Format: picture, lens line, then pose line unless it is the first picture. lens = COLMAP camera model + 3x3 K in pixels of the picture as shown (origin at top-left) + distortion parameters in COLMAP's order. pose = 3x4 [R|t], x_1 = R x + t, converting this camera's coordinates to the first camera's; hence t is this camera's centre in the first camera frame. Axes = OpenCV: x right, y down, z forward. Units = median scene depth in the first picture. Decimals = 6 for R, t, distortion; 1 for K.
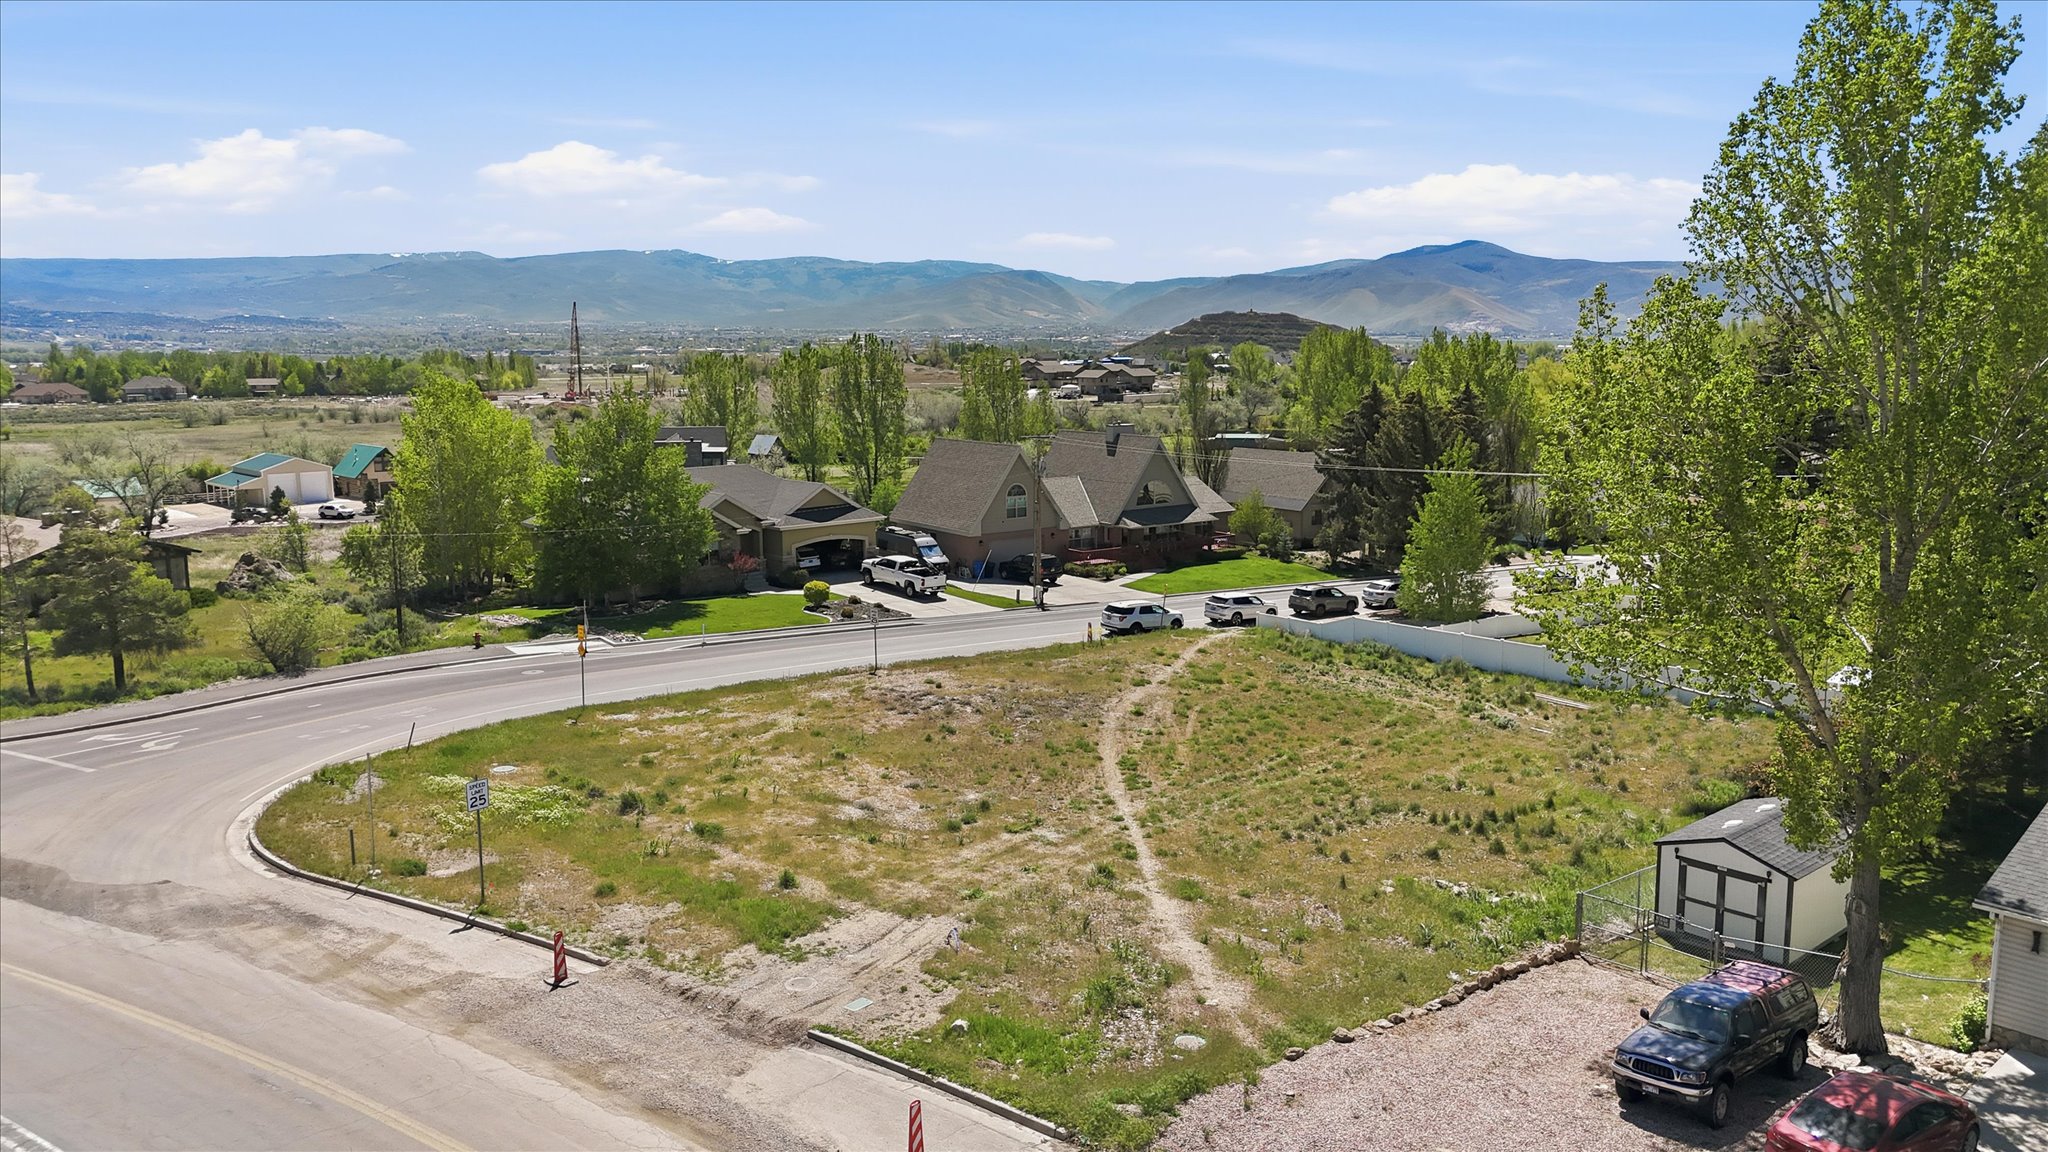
lens RADIAL K [[1504.2, 0, 1023.0], [0, 1504.2, 581.2], [0, 0, 1]] dist [0.082922, -0.081860]
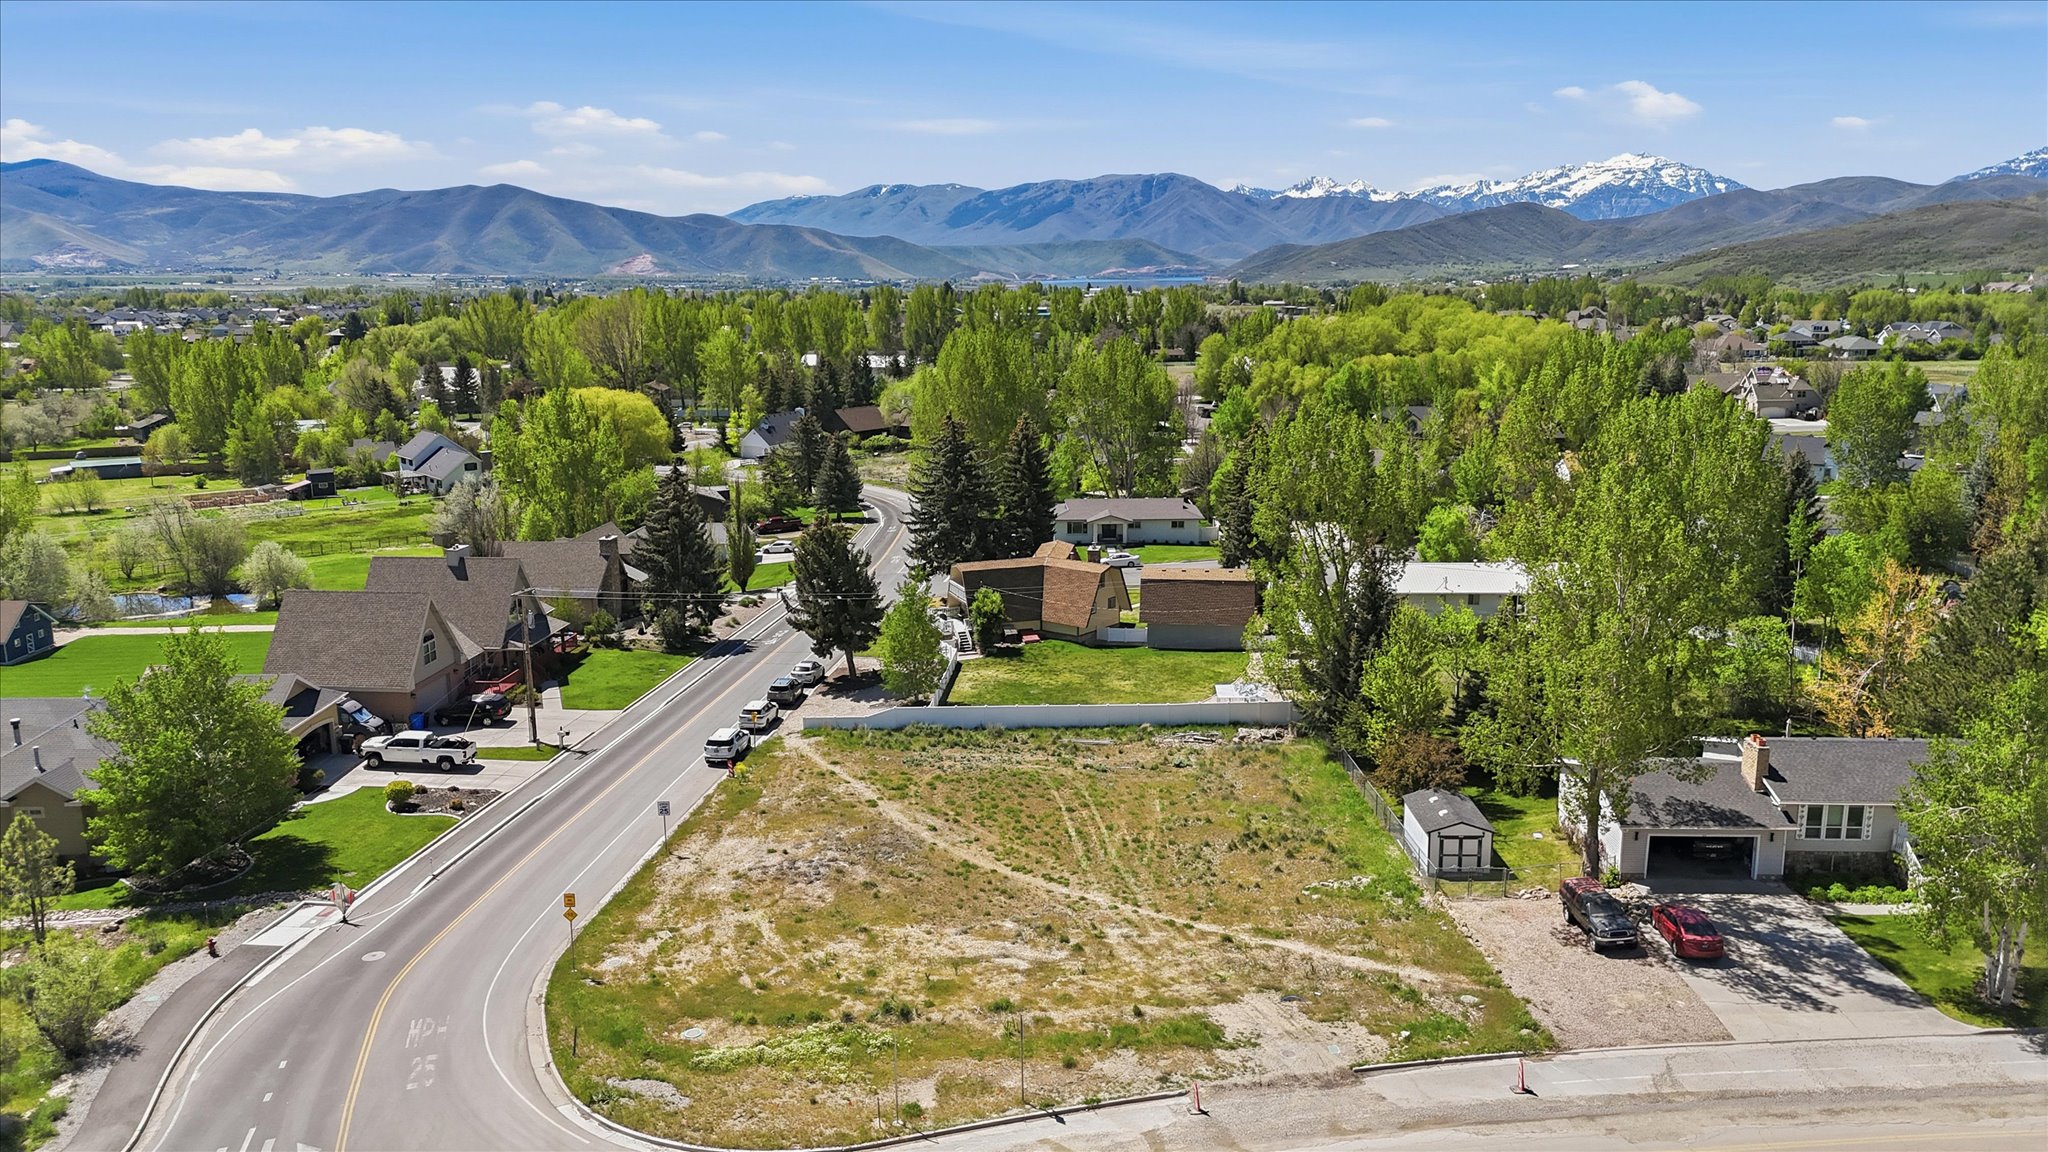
lens RADIAL K [[1504.2, 0, 1027.7], [0, 1504.2, 578.9], [0, 0, 1]] dist [0.082922, -0.081860]
pose [[0.668173, -0.153977, 0.727898, -0.766165], [0.124141, 0.987708, 0.094982, -0.235867], [-0.733576, 0.026897, 0.679075, 0.017794]]
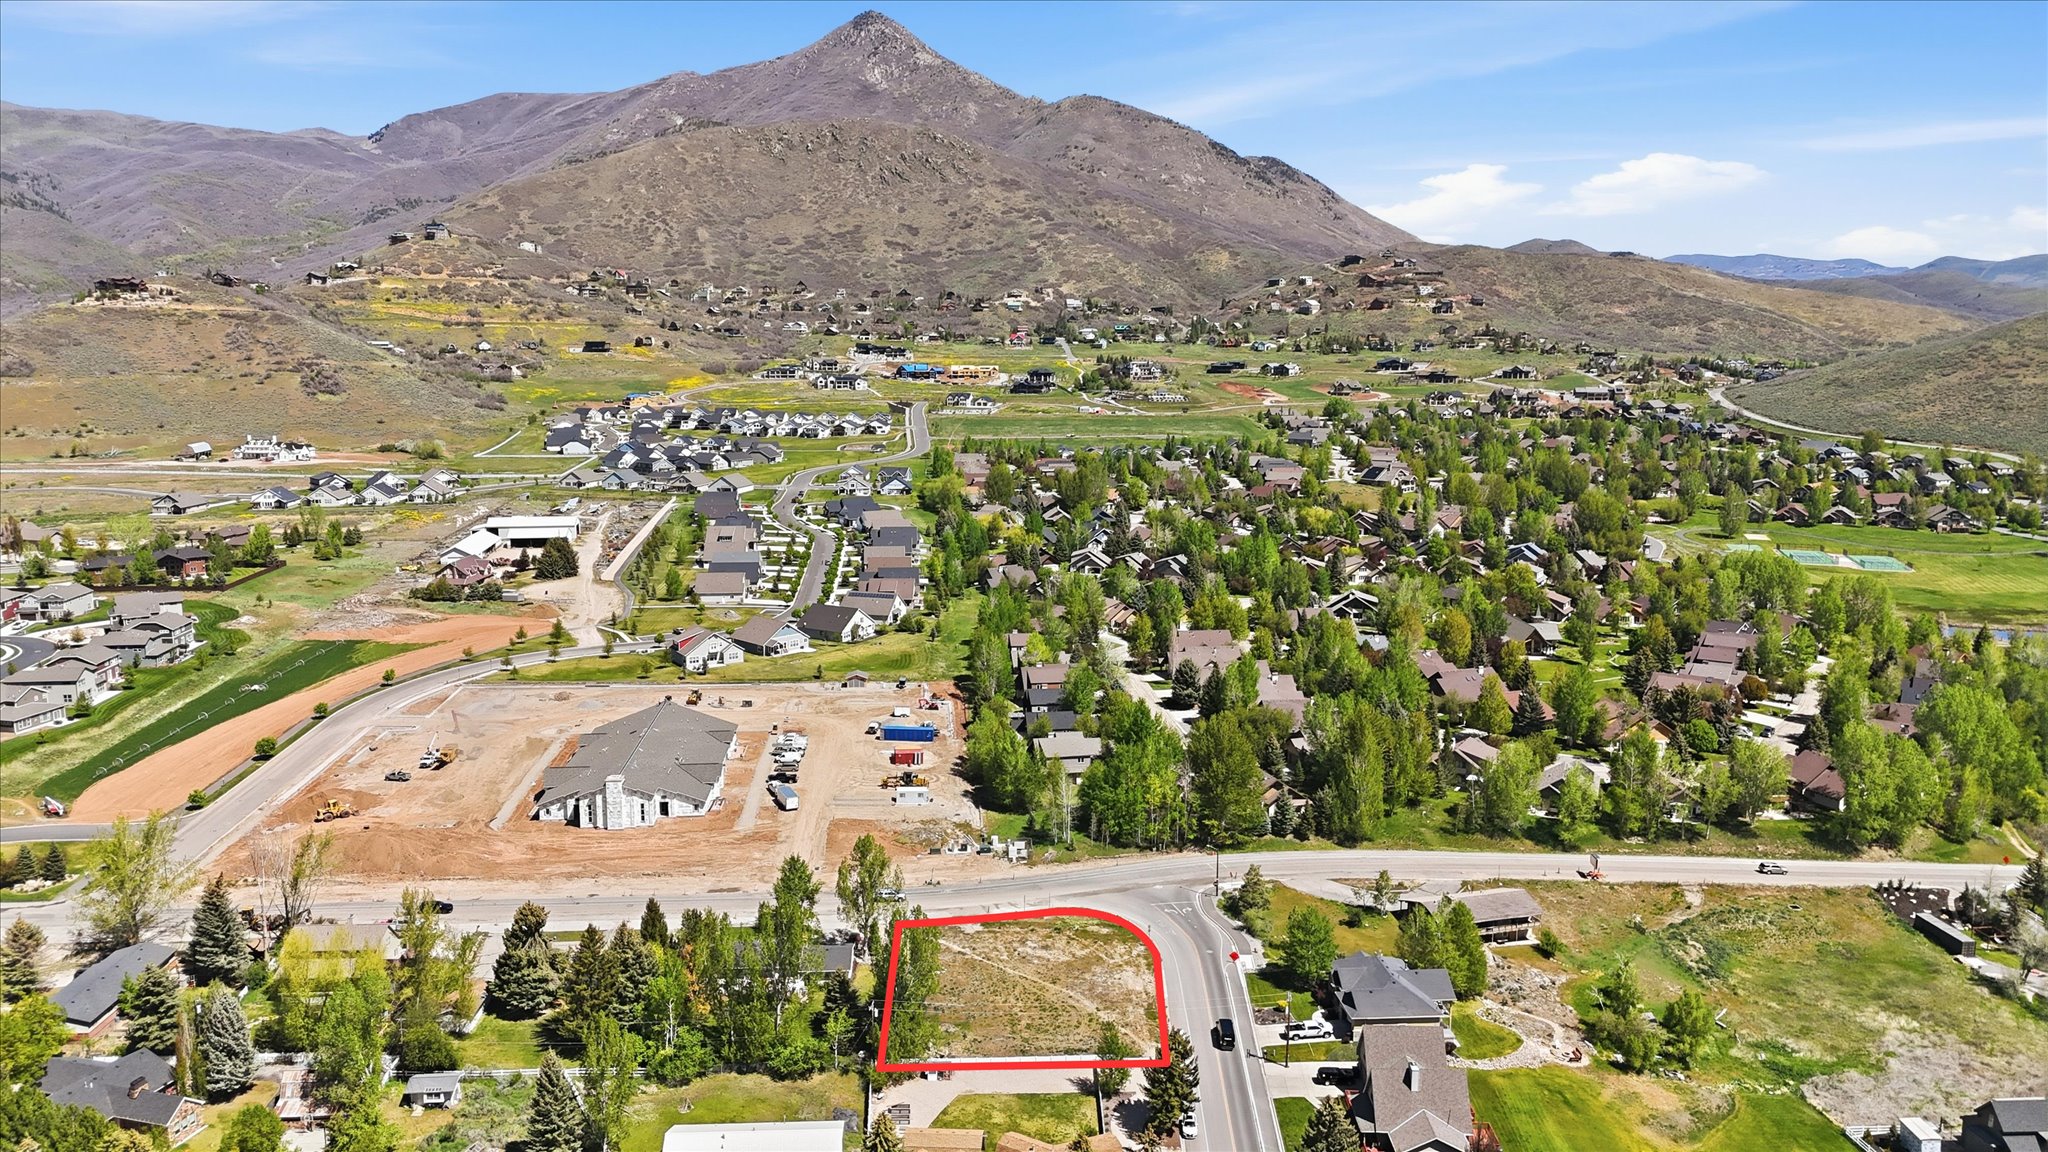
lens RADIAL K [[1504.2, 0, 1024.0], [0, 1504.2, 580.9], [0, 0, 1]] dist [0.082922, -0.081860]
pose [[-0.619027, 0.141158, -0.772580, 2.710966], [-0.126445, 0.952969, 0.275430, -1.787337], [0.775124, 0.268187, -0.572065, 2.607753]]
